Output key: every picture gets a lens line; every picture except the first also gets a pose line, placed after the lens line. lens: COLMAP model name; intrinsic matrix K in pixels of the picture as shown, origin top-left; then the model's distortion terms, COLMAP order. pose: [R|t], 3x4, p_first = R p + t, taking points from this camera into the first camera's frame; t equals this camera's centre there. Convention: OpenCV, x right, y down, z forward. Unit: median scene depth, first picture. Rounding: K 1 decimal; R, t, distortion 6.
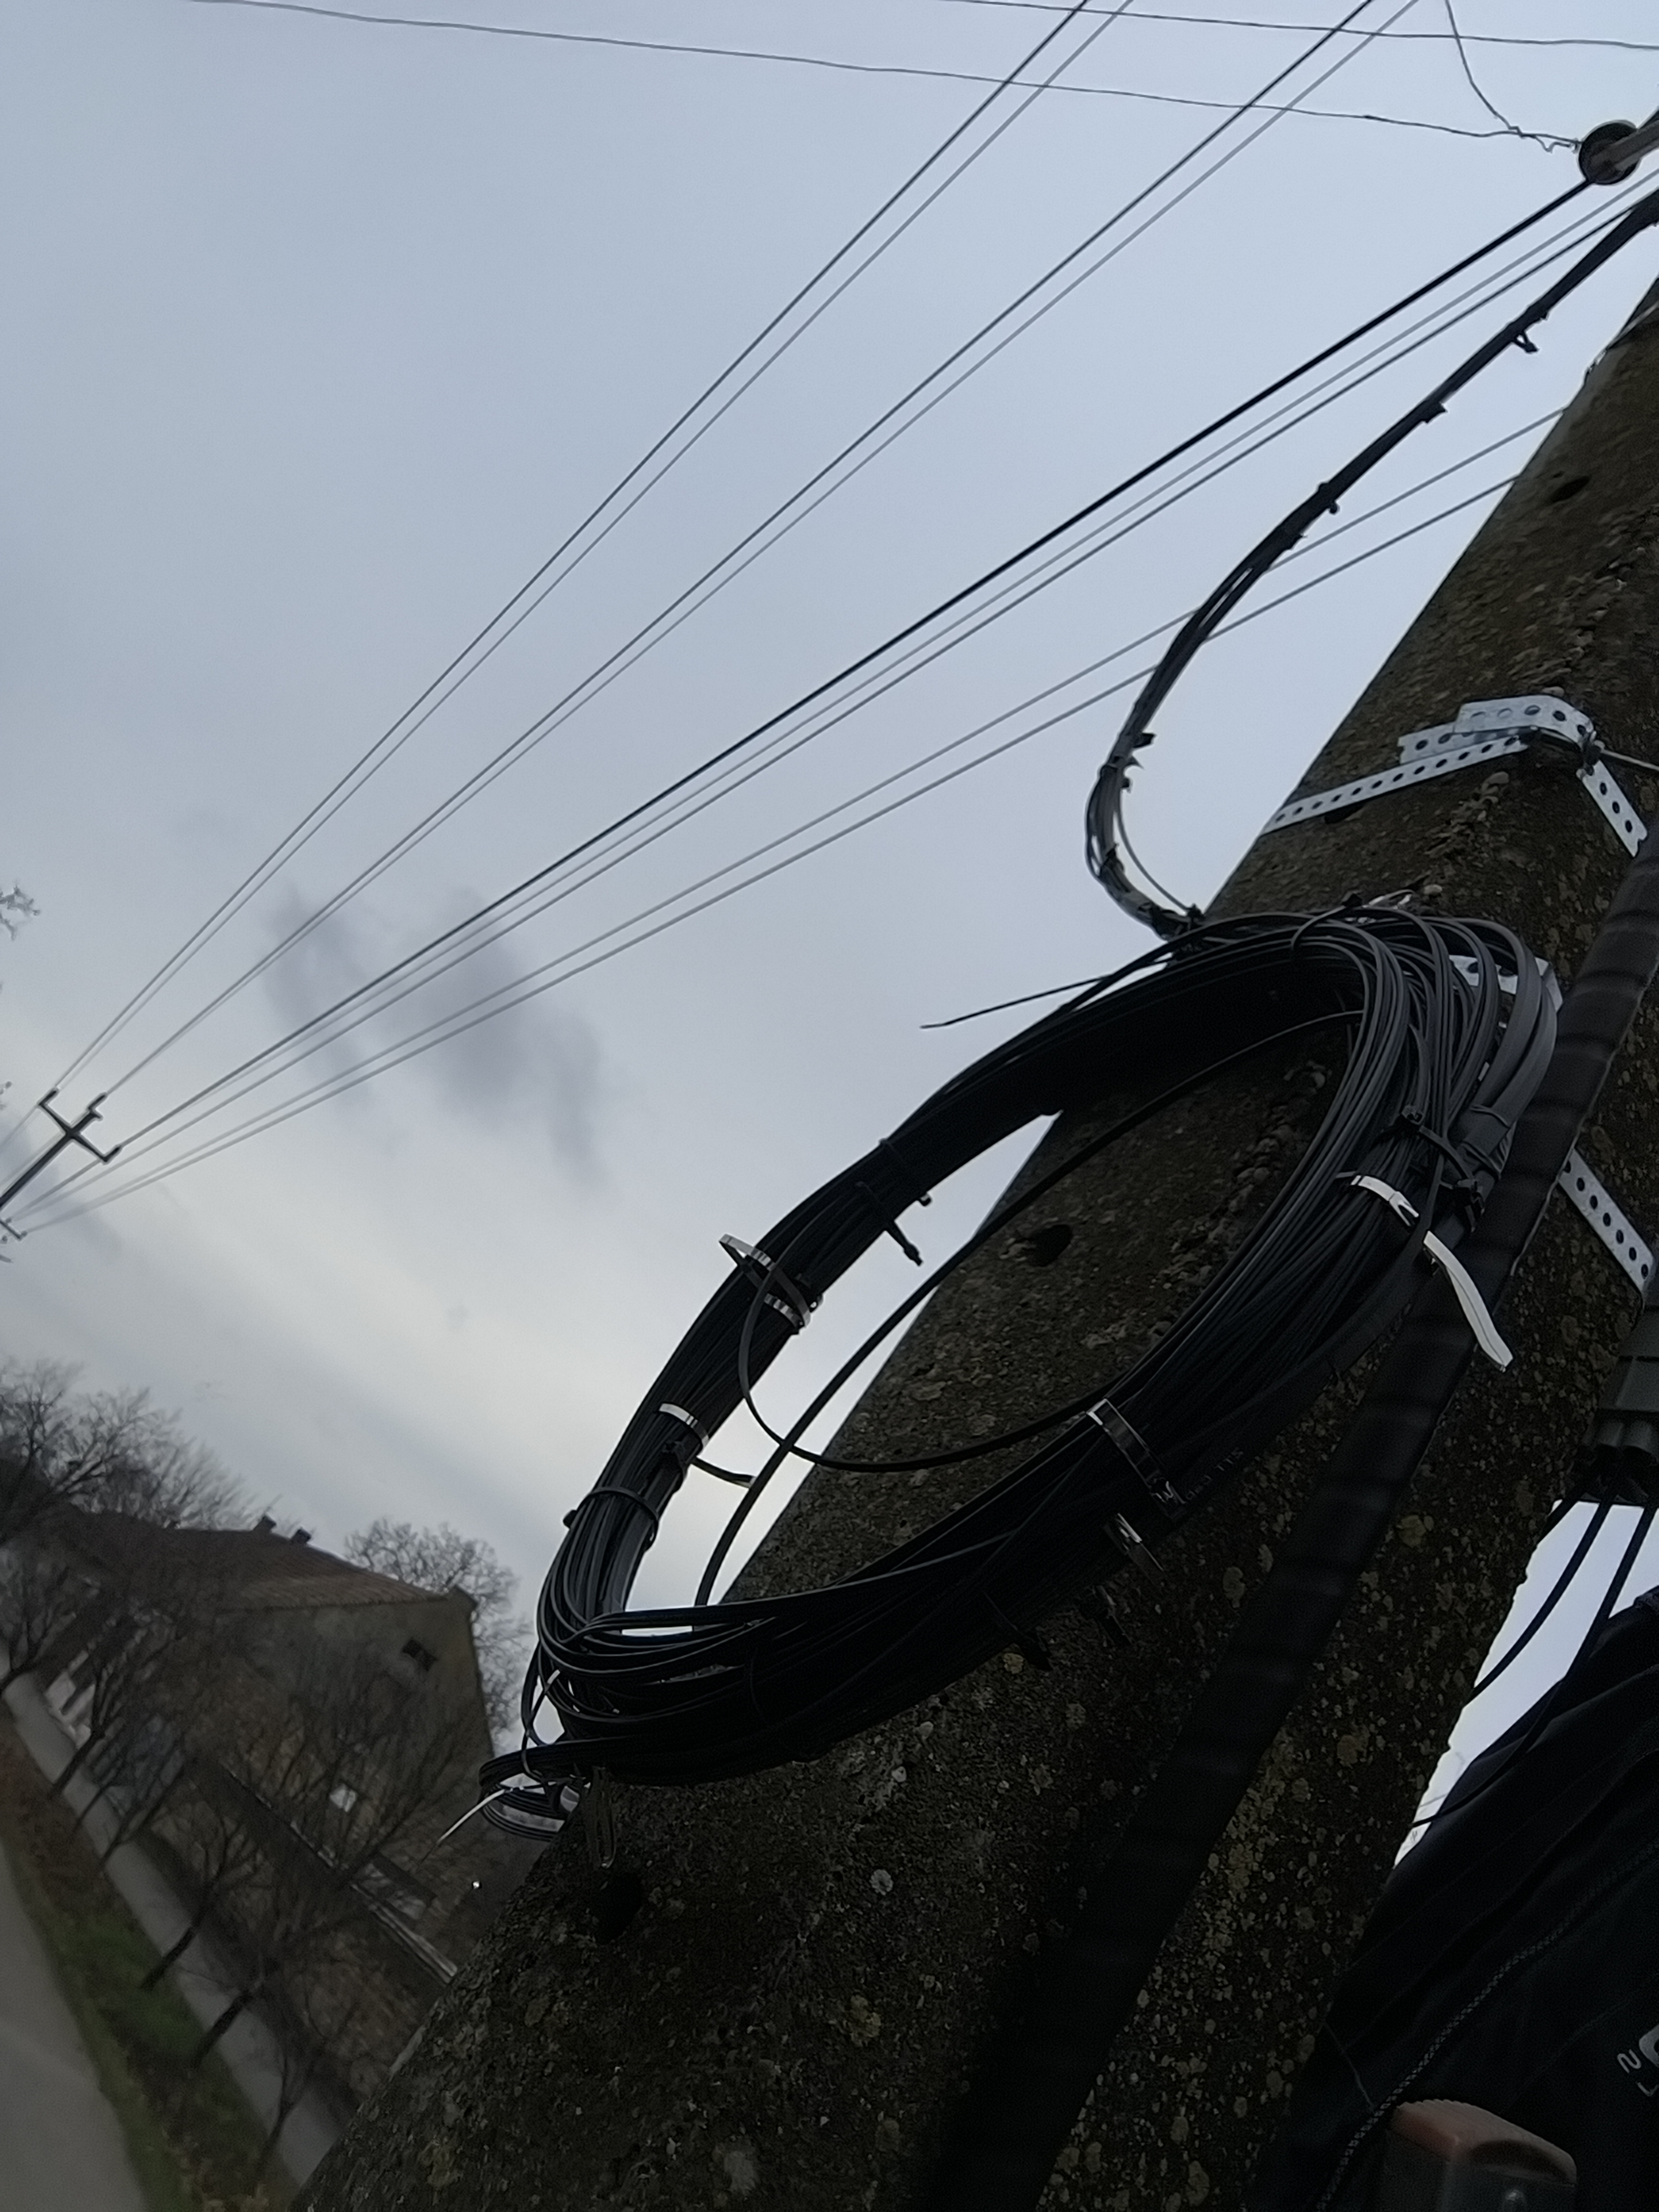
lens RADIAL K [[1577.0, 0, 829.5], [0, 1577.0, 1106.0], [0, 0, 1]] dist [0.048980, -0.079033]
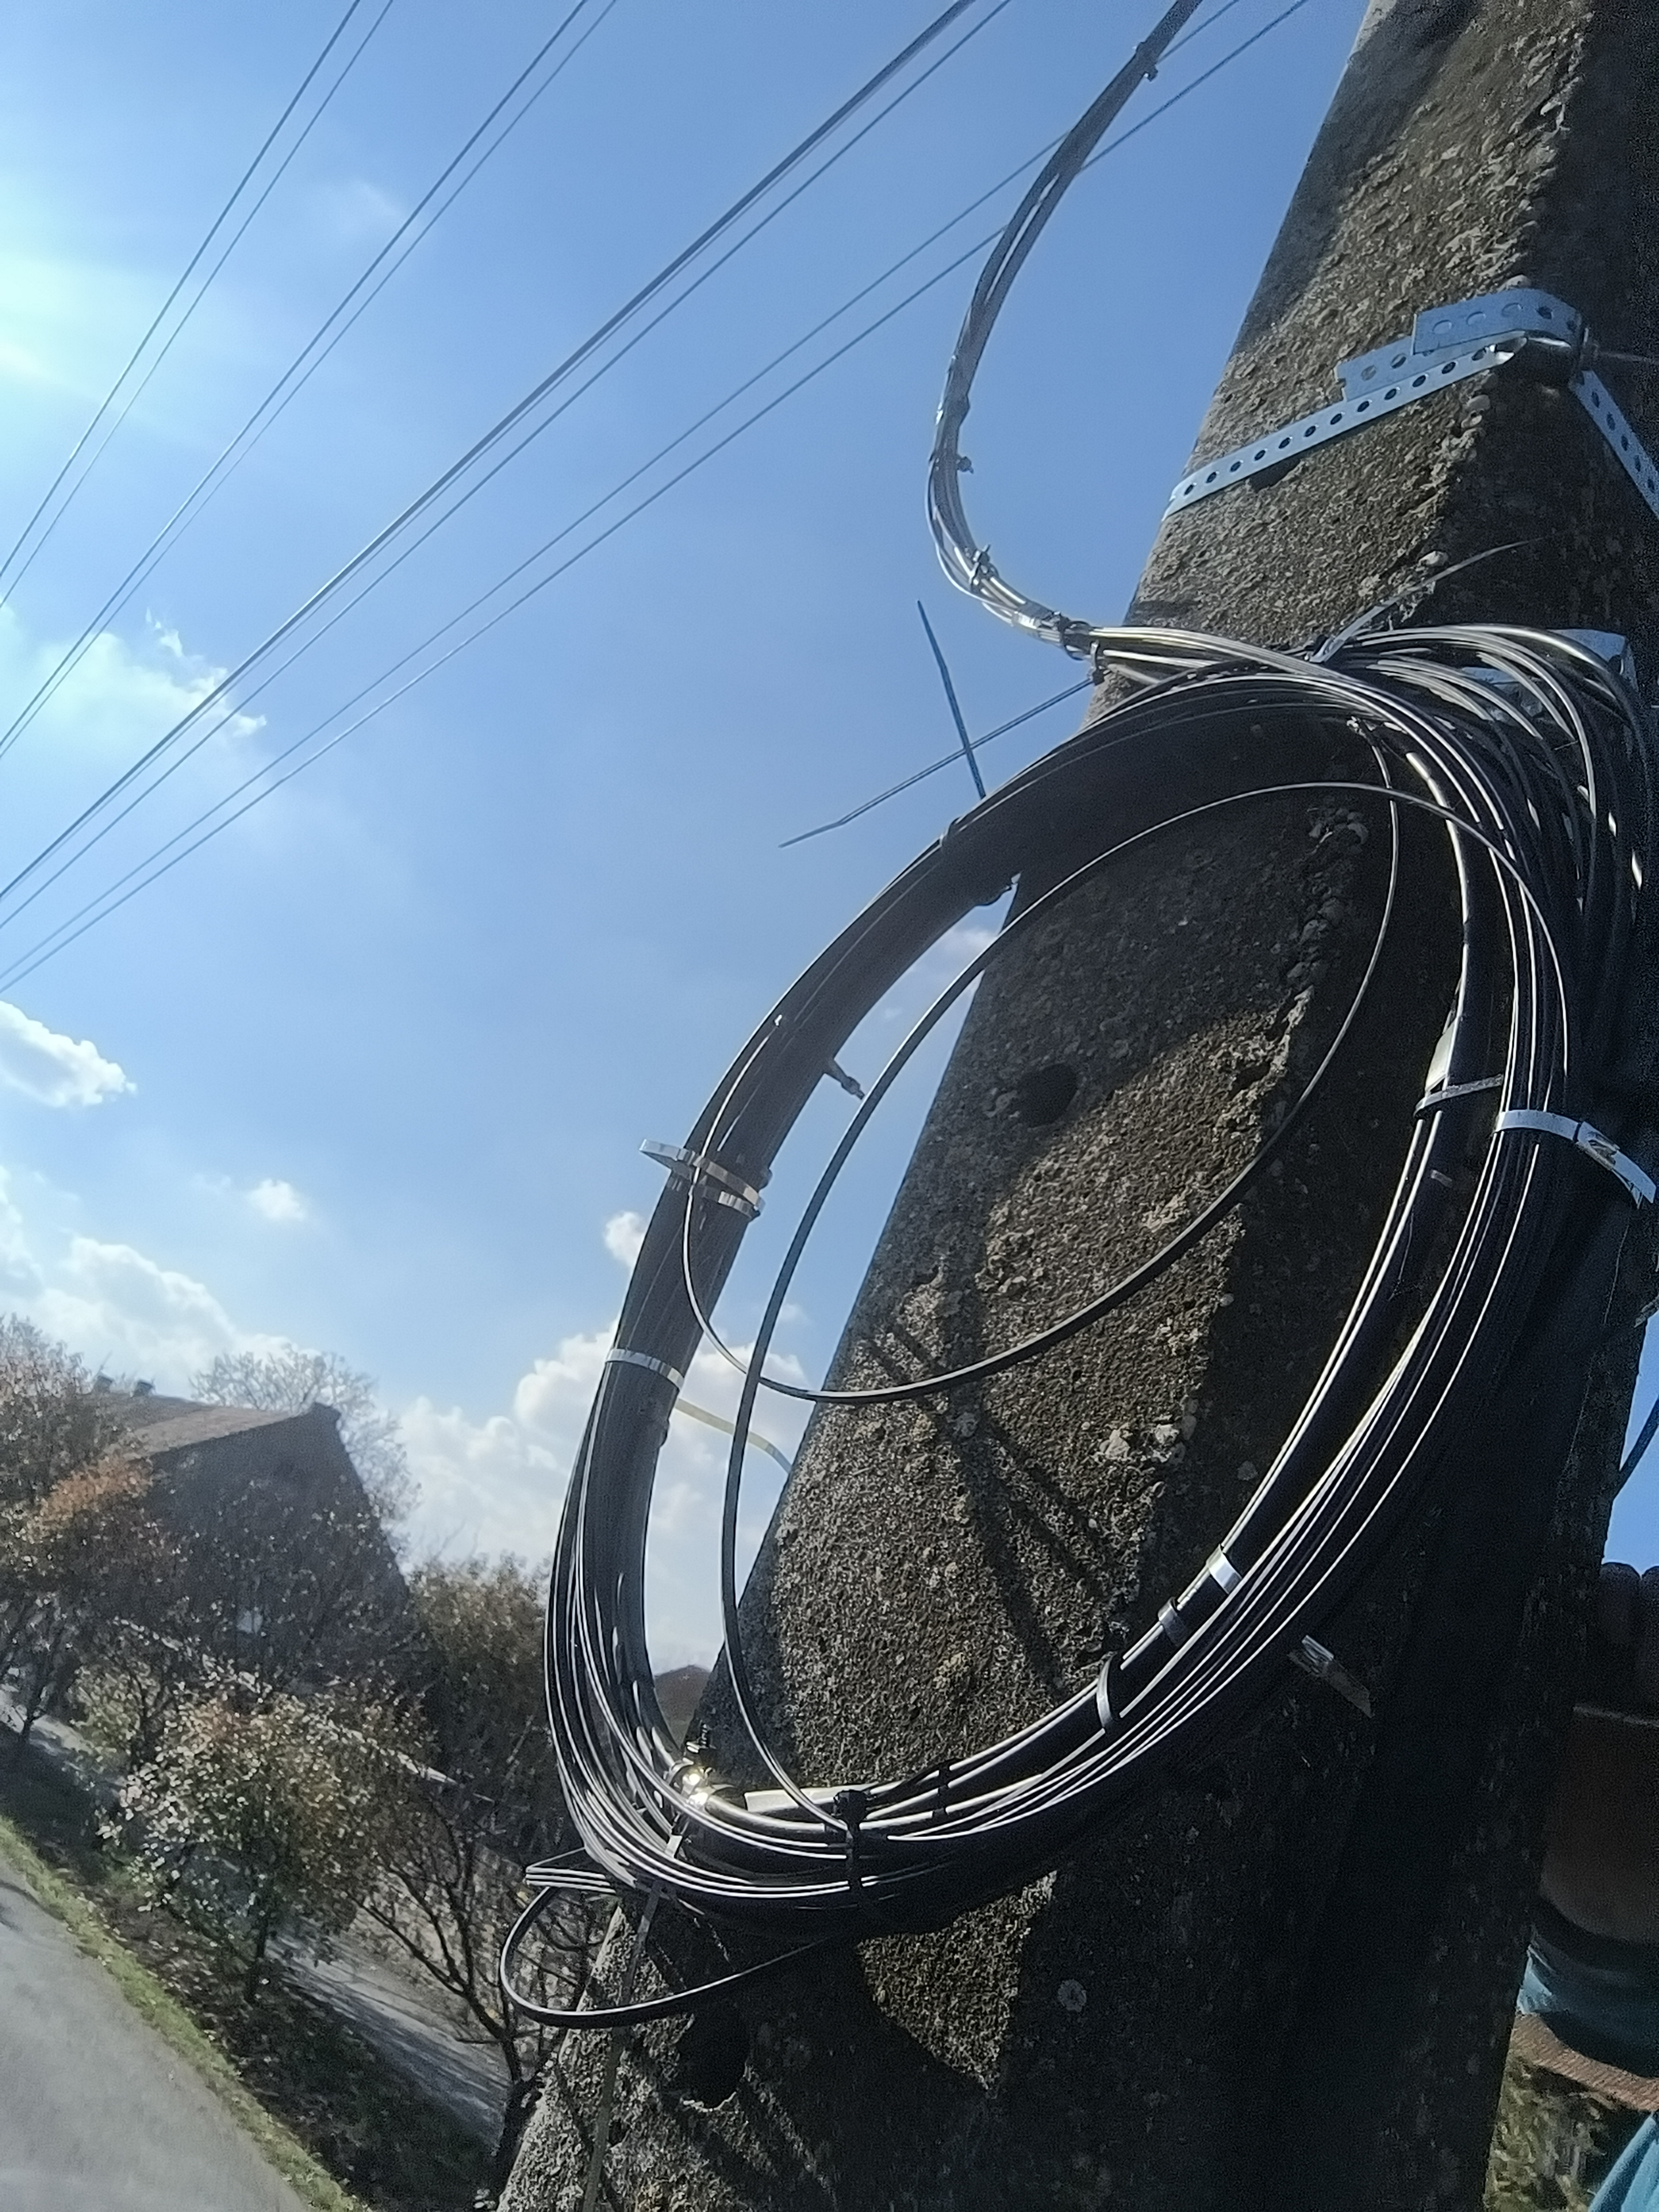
lens RADIAL K [[1577.0, 0, 829.5], [0, 1577.0, 1106.0], [0, 0, 1]] dist [0.048980, -0.079033]
pose [[0.974044, -0.193149, 0.118032, -0.055779], [0.170372, 0.968888, 0.179528, -0.058336], [-0.149036, -0.154759, 0.976646, 0.197777]]
